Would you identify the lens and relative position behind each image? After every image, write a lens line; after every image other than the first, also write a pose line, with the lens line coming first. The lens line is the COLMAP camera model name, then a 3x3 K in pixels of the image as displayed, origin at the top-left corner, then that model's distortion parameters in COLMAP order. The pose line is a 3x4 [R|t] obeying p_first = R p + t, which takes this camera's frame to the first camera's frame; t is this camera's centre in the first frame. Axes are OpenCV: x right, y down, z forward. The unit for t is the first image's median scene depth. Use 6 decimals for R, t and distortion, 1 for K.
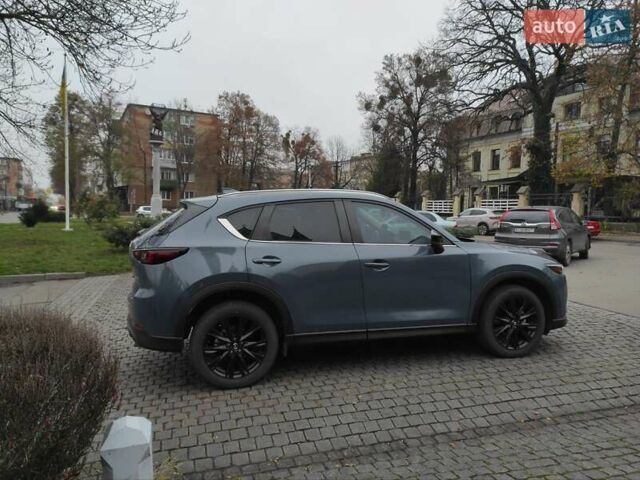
lens RADIAL K [[471.6, 0, 326.5], [0, 471.6, 242.8], [0, 0, 1]] dist [0.066905, -0.041650]
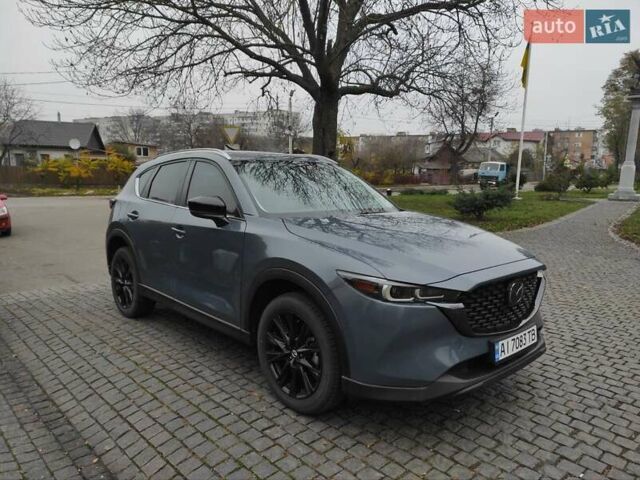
lens RADIAL K [[471.6, 0, 324.6], [0, 471.6, 243.8], [0, 0, 1]] dist [0.066905, -0.041650]
pose [[0.443409, 0.127531, -0.887200, 0.076903], [-0.073154, 0.991673, 0.105988, -0.003439], [0.893329, 0.017907, 0.449047, 0.062195]]
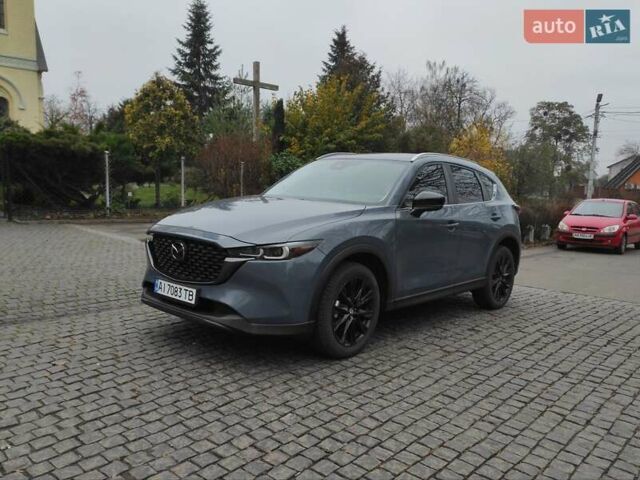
lens RADIAL K [[543.3, 0, 319.8], [0, 543.3, 243.8], [0, 0, 1]] dist [0.068837, -0.037669]
pose [[-0.854289, 0.015269, -0.519574, 0.064002], [-0.087609, 0.981039, 0.172878, -0.009281], [0.512363, 0.193207, -0.836753, 0.168104]]
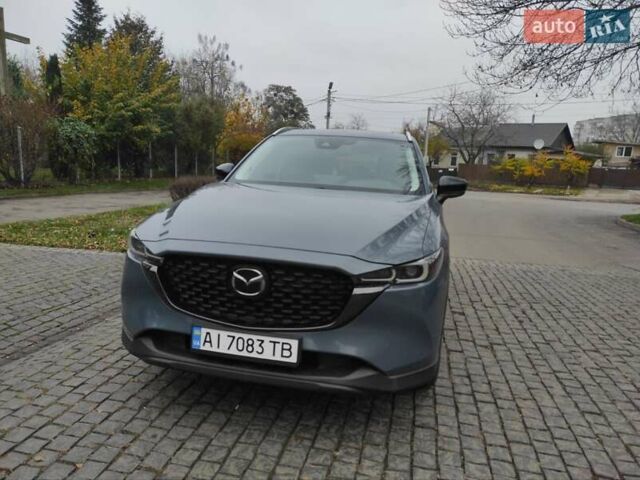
lens RADIAL K [[471.6, 0, 323.2], [0, 471.6, 242.1], [0, 0, 1]] dist [0.066905, -0.041650]
pose [[-0.489198, 0.115130, -0.864540, 0.072945], [-0.117062, 0.973613, 0.195894, -0.006149], [0.864281, 0.197036, -0.462812, 0.123361]]
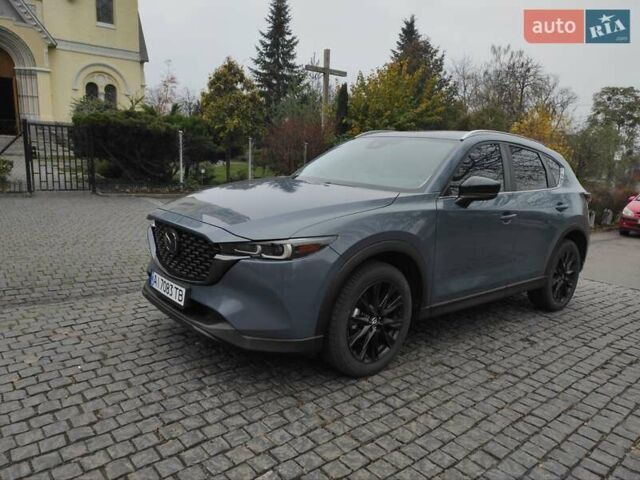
lens RADIAL K [[471.6, 0, 319.2], [0, 471.6, 243.9], [0, 0, 1]] dist [0.066905, -0.041650]
pose [[-0.917354, 0.009750, -0.397953, 0.049153], [-0.094692, 0.965659, 0.241942, -0.008556], [0.386646, 0.259629, -0.884928, 0.152954]]
